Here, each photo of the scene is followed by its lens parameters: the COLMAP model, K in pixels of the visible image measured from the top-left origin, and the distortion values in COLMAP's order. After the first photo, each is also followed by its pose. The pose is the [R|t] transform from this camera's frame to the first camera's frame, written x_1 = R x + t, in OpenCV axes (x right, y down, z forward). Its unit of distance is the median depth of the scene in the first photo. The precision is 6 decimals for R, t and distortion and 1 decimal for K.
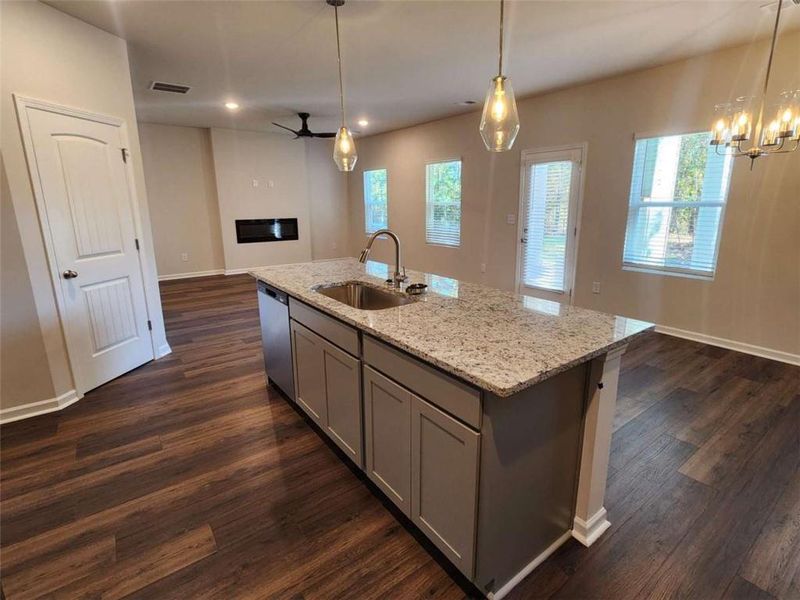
lens RADIAL K [[399.4, 0, 406.9], [0, 399.4, 296.5], [0, 0, 1]] dist [0.004779, 0.000491]
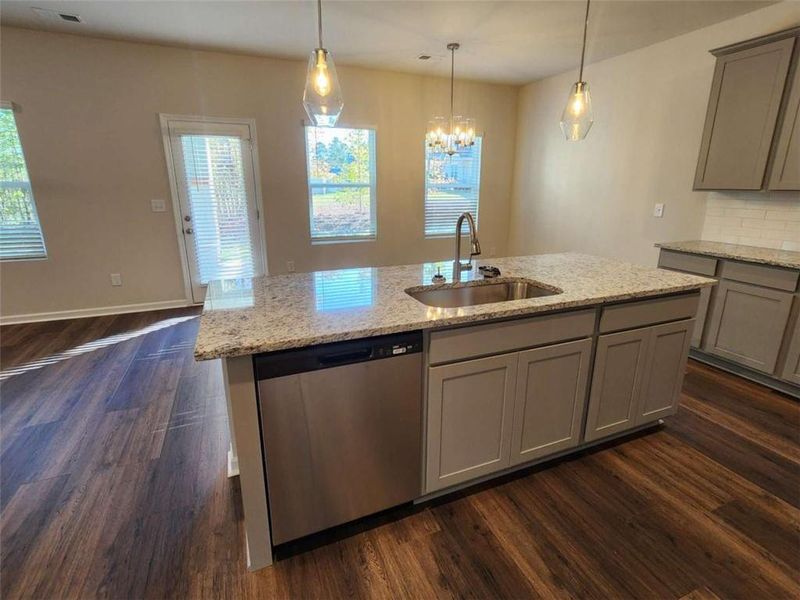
lens RADIAL K [[399.4, 0, 405.7], [0, 399.4, 294.0], [0, 0, 1]] dist [0.004779, 0.000491]
pose [[0.241068, -0.256525, 0.935992, -0.655023], [0.224655, 0.952990, 0.203323, -0.145929], [-0.944148, 0.161261, 0.287365, 0.644192]]
